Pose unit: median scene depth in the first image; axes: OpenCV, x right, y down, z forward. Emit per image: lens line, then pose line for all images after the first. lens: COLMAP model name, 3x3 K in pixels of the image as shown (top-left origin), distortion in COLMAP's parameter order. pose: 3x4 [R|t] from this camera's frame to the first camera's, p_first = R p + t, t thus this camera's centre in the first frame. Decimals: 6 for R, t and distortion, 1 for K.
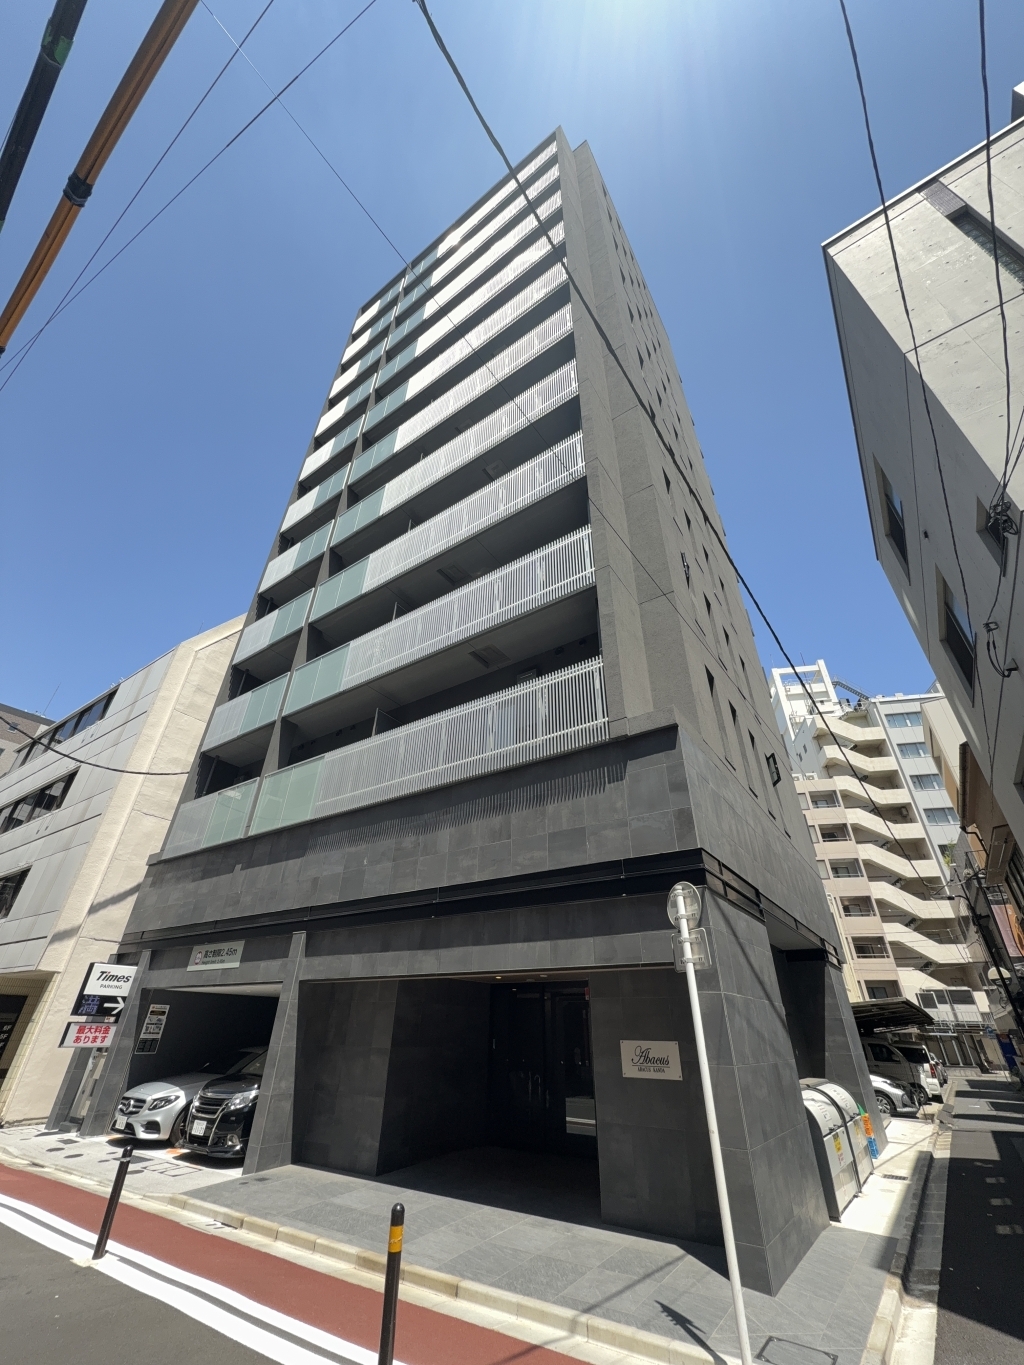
lens RADIAL K [[540.8, 0, 509.0], [0, 540.8, 679.0], [0, 0, 1]] dist [-0.002397, 0.000026]
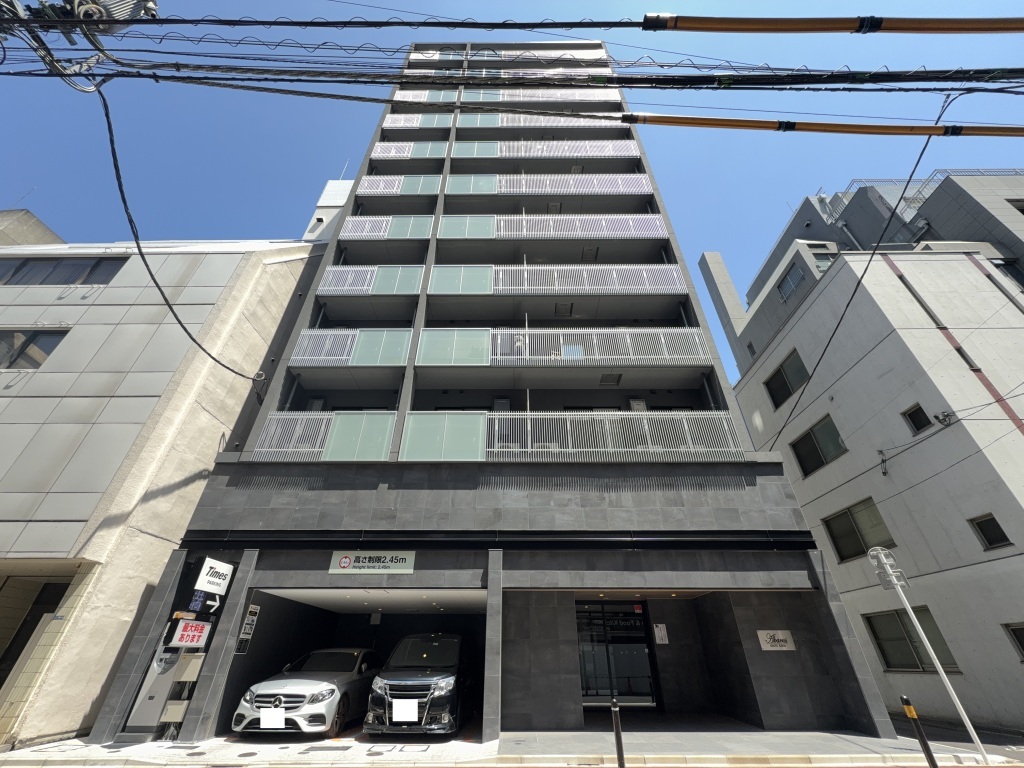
lens RADIAL K [[405.7, 0, 513.8], [0, 405.7, 385.2], [0, 0, 1]] dist [-0.002397, 0.000026]
pose [[0.824789, 0.308598, 0.473804, -0.927973], [-0.299794, 0.949130, -0.096313, 0.188070], [-0.479424, -0.062606, 0.875348, 0.184938]]
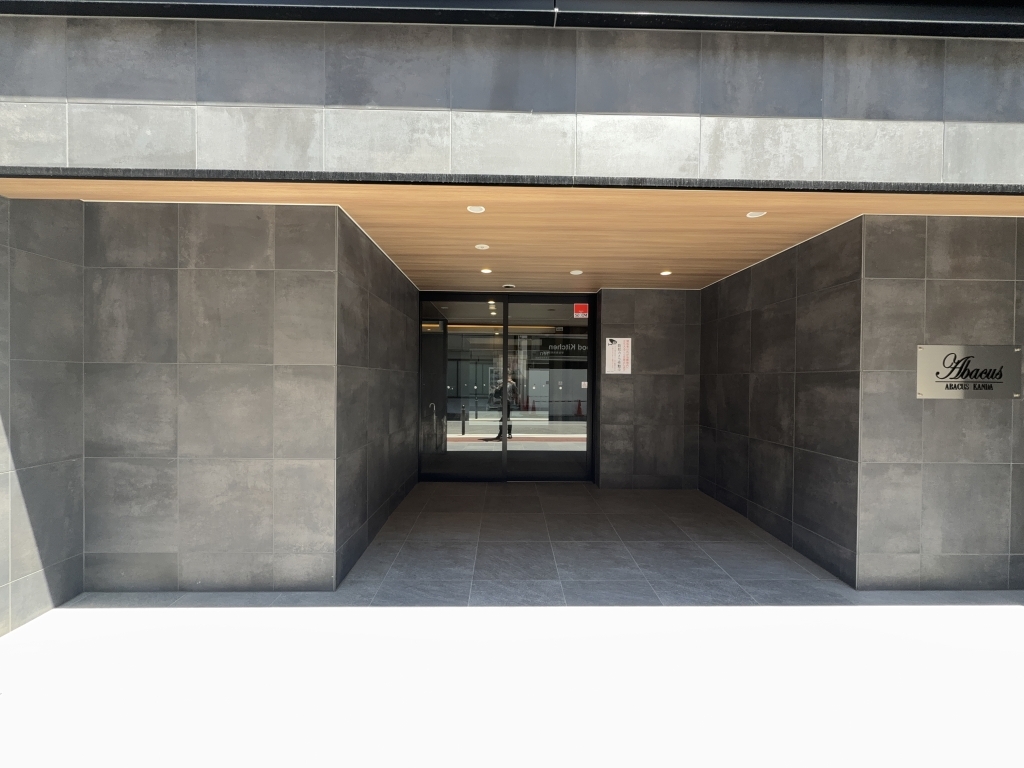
lens RADIAL K [[405.7, 0, 512.3], [0, 405.7, 386.5], [0, 0, 1]] dist [-0.002397, 0.000026]
pose [[0.811858, -0.016516, 0.583621, -0.260130], [-0.315457, 0.828727, 0.462275, 0.446935], [-0.491297, -0.559409, 0.667599, 0.627717]]
